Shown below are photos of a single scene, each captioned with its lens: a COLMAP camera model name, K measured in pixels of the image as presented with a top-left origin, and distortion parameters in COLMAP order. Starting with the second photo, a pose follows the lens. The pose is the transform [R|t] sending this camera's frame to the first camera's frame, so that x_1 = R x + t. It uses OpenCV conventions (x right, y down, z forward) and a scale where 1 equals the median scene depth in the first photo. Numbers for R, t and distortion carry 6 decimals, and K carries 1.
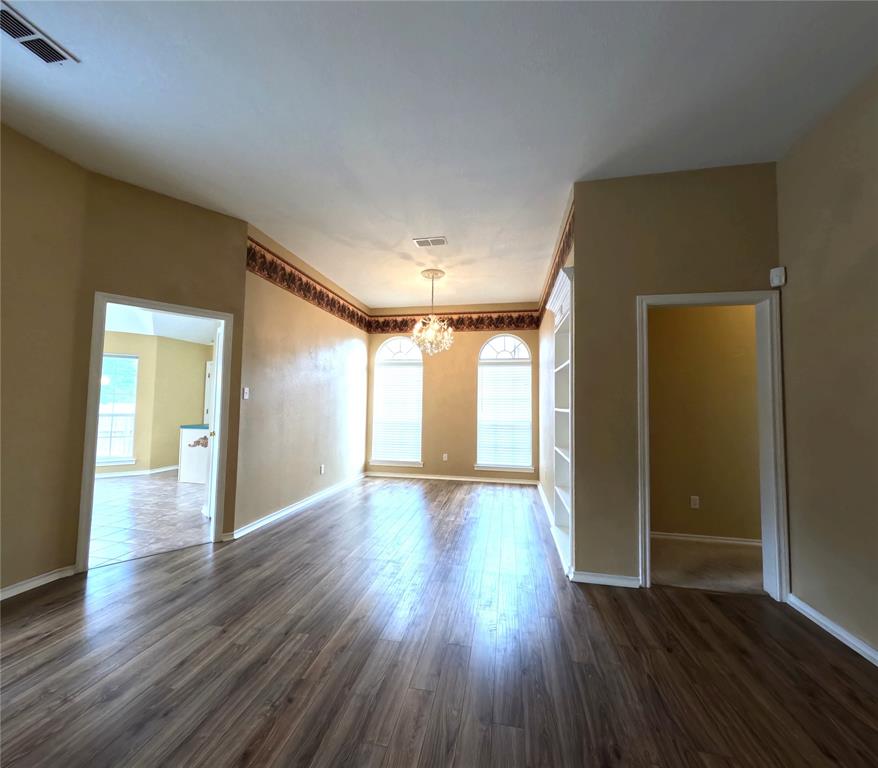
lens RADIAL K [[359.5, 0, 438.2], [0, 359.5, 385.6], [0, 0, 1]] dist [0.000557, 0.000098]
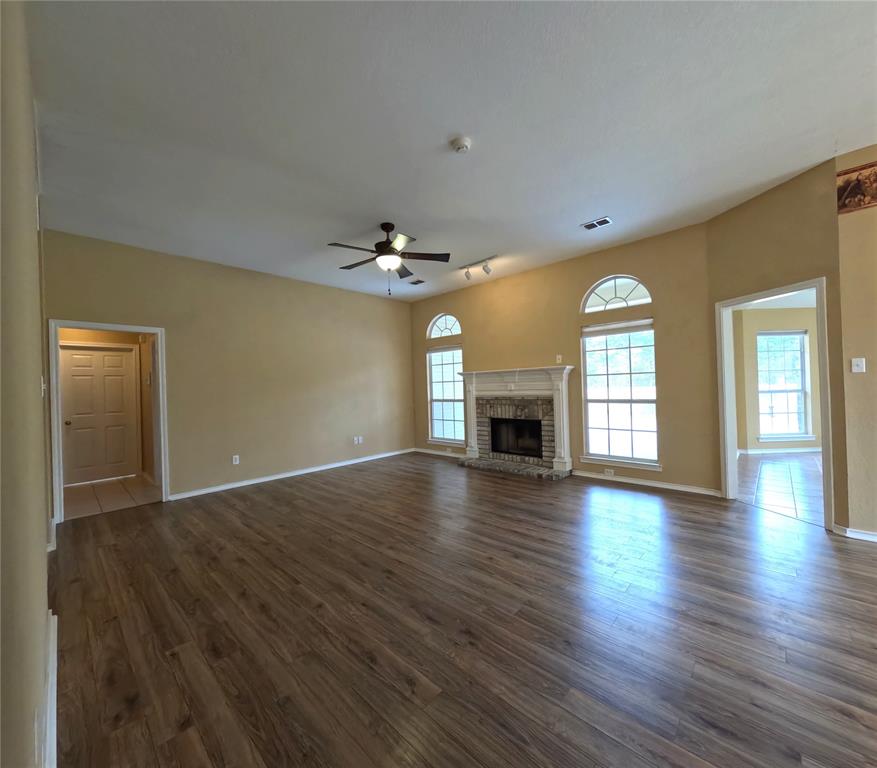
lens RADIAL K [[358.8, 0, 440.4], [0, 358.8, 384.4], [0, 0, 1]] dist [-0.000171, -0.000179]
pose [[-0.535313, -0.017931, -0.844464, 0.667797], [0.057871, 0.996647, -0.057848, 0.059196], [0.842669, -0.079836, -0.532480, 0.665112]]
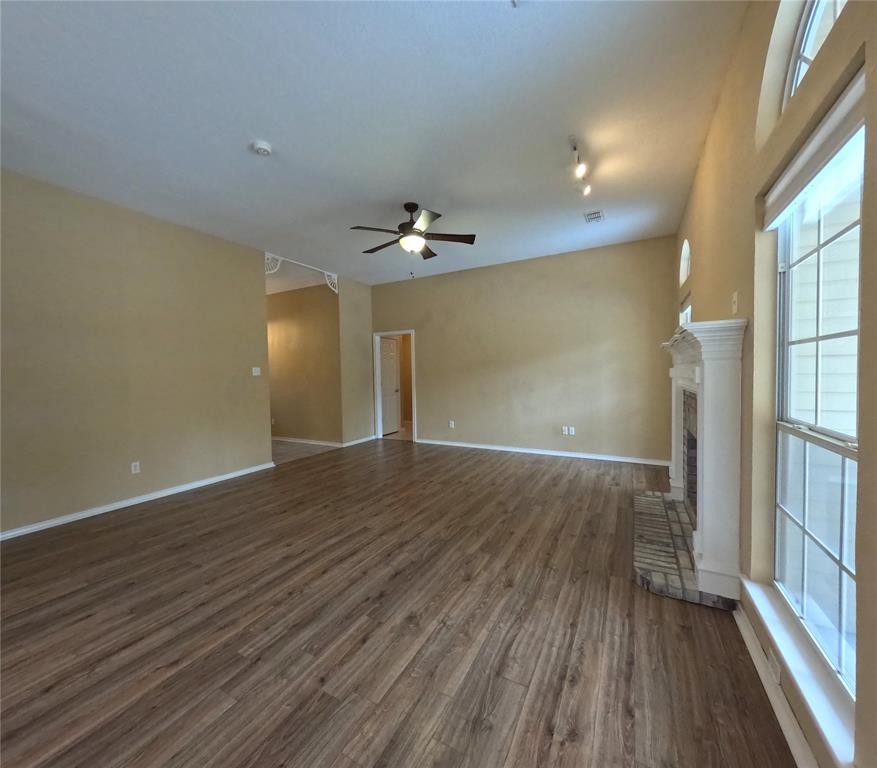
lens RADIAL K [[355.9, 0, 437.7], [0, 355.9, 393.2], [0, 0, 1]] dist [-0.000707, -0.000109]
pose [[-0.951819, -0.021916, 0.305876, -0.620022], [-0.018054, 0.999718, 0.015451, 0.035626], [-0.306128, 0.009184, -0.951946, 0.972634]]
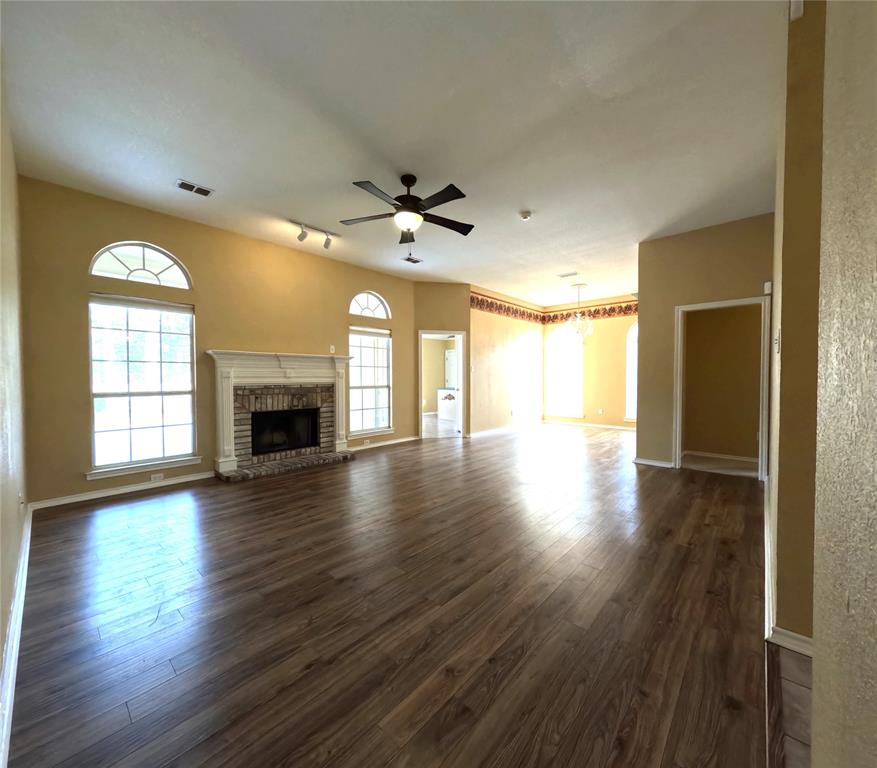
lens RADIAL K [[356.9, 0, 438.5], [0, 356.9, 384.0], [0, 0, 1]] dist [0.011369, 0.000050]
pose [[0.852527, -0.007503, -0.522629, 0.377864], [0.044269, 0.997341, 0.057895, -0.022317], [0.520805, -0.072494, 0.850592, -0.872274]]
